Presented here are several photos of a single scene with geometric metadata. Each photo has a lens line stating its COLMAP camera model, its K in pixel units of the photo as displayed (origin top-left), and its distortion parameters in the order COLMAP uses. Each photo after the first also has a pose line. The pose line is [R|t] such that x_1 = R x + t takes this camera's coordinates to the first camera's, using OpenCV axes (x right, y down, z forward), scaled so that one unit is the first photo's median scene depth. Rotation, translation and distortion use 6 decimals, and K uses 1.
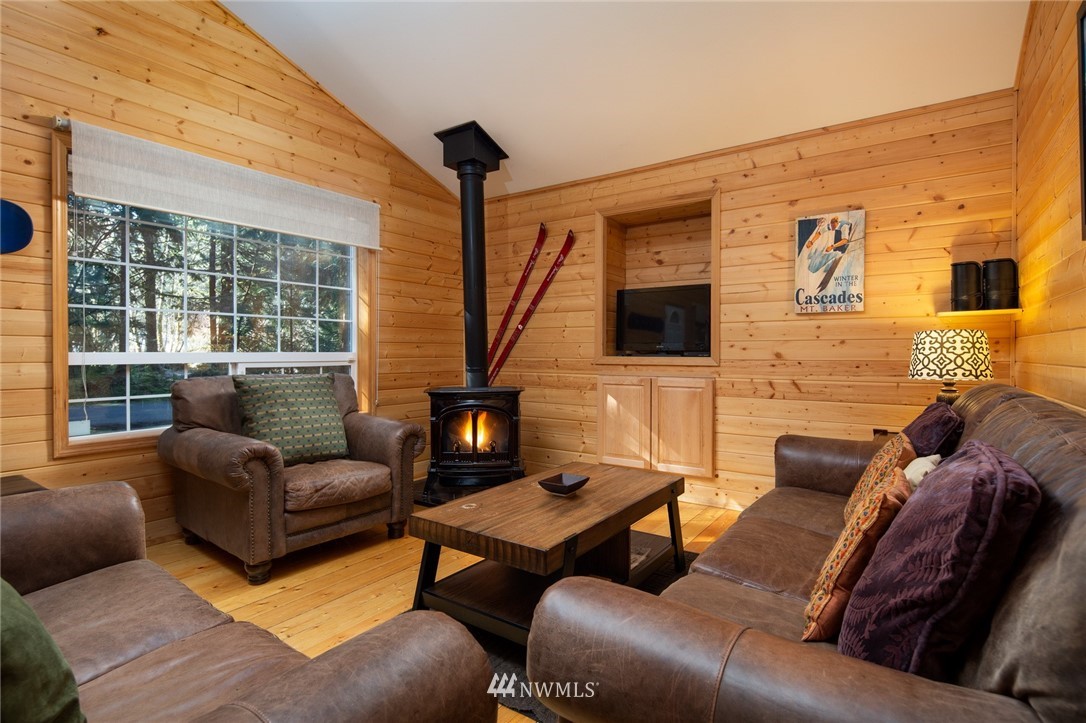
lens RADIAL K [[532.4, 0, 545.7], [0, 532.4, 353.9], [0, 0, 1]] dist [0.010126, -0.006755]
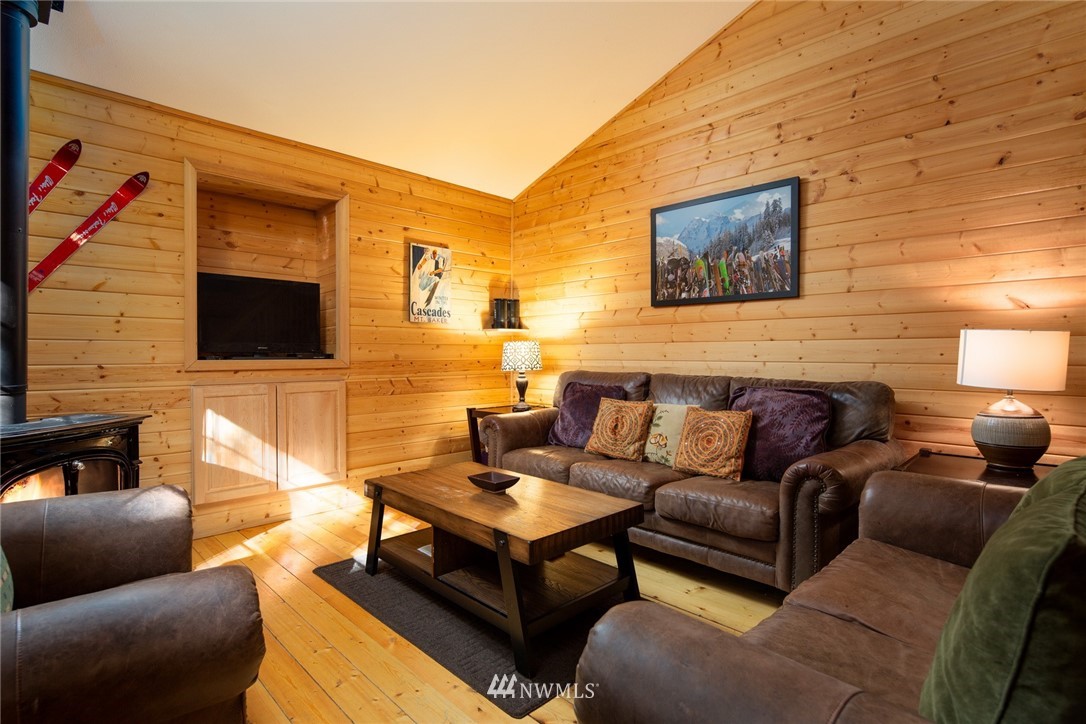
lens RADIAL K [[532.4, 0, 539.9], [0, 532.4, 356.3], [0, 0, 1]] dist [0.010126, -0.006755]
pose [[0.190109, -0.005826, 0.981746, -0.603915], [0.004017, 0.999979, 0.005157, -0.003037], [-0.981755, 0.002964, 0.190129, 0.445551]]
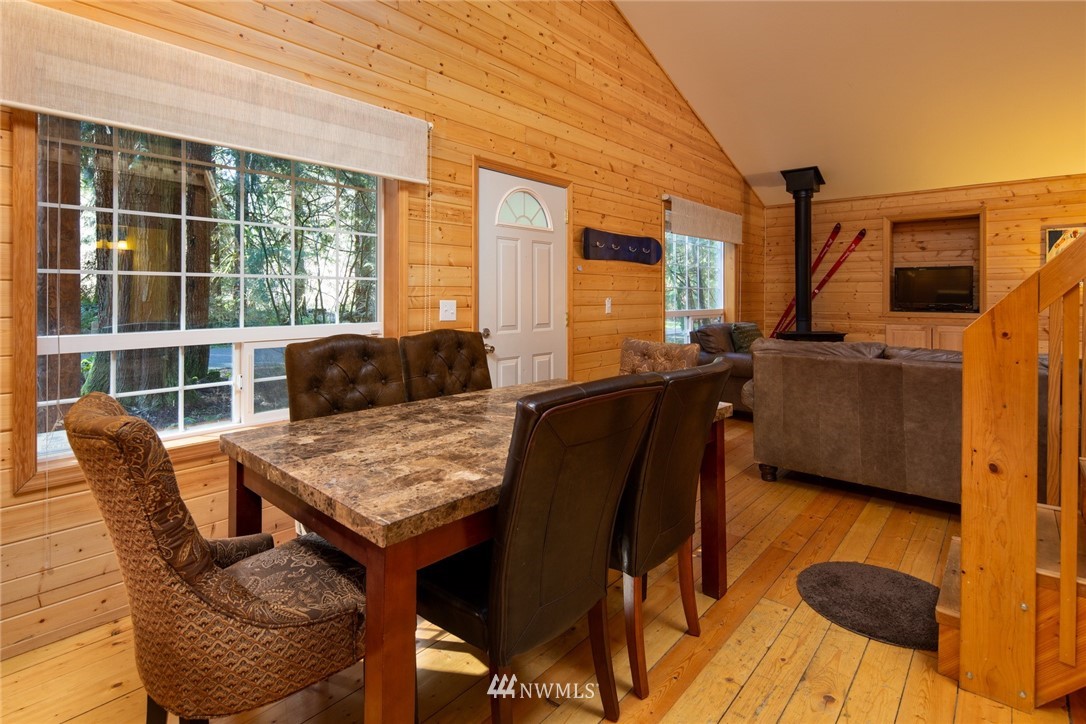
lens RADIAL K [[532.4, 0, 552.4], [0, 532.4, 293.4], [0, 0, 1]] dist [0.010126, -0.006755]
pose [[0.994657, -0.000431, -0.103232, -0.796040], [-0.000095, 0.999987, -0.005090, -0.045186], [0.103233, 0.005072, 0.994644, -0.717917]]
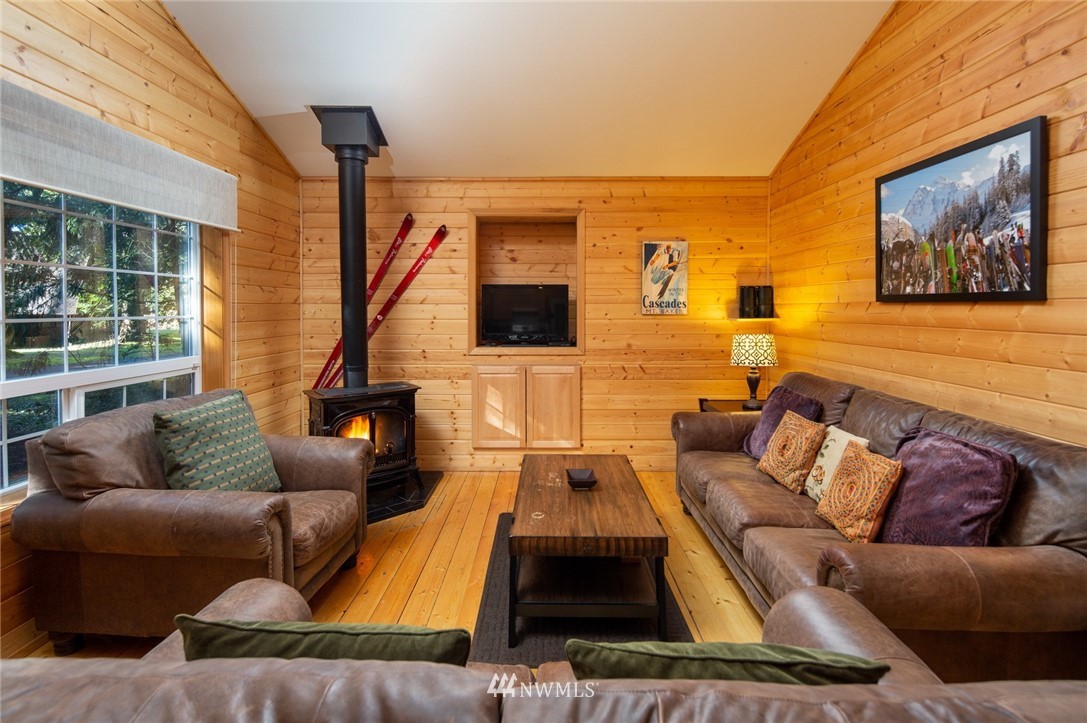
lens RADIAL K [[532.9, 0, 543.5], [0, 532.9, 316.5], [0, 0, 1]] dist [0.010126, -0.006755]
pose [[0.827288, -0.010598, 0.561678, -0.432601], [0.002668, 0.999885, 0.014937, -0.082768], [-0.561772, -0.010859, 0.827221, 0.046366]]
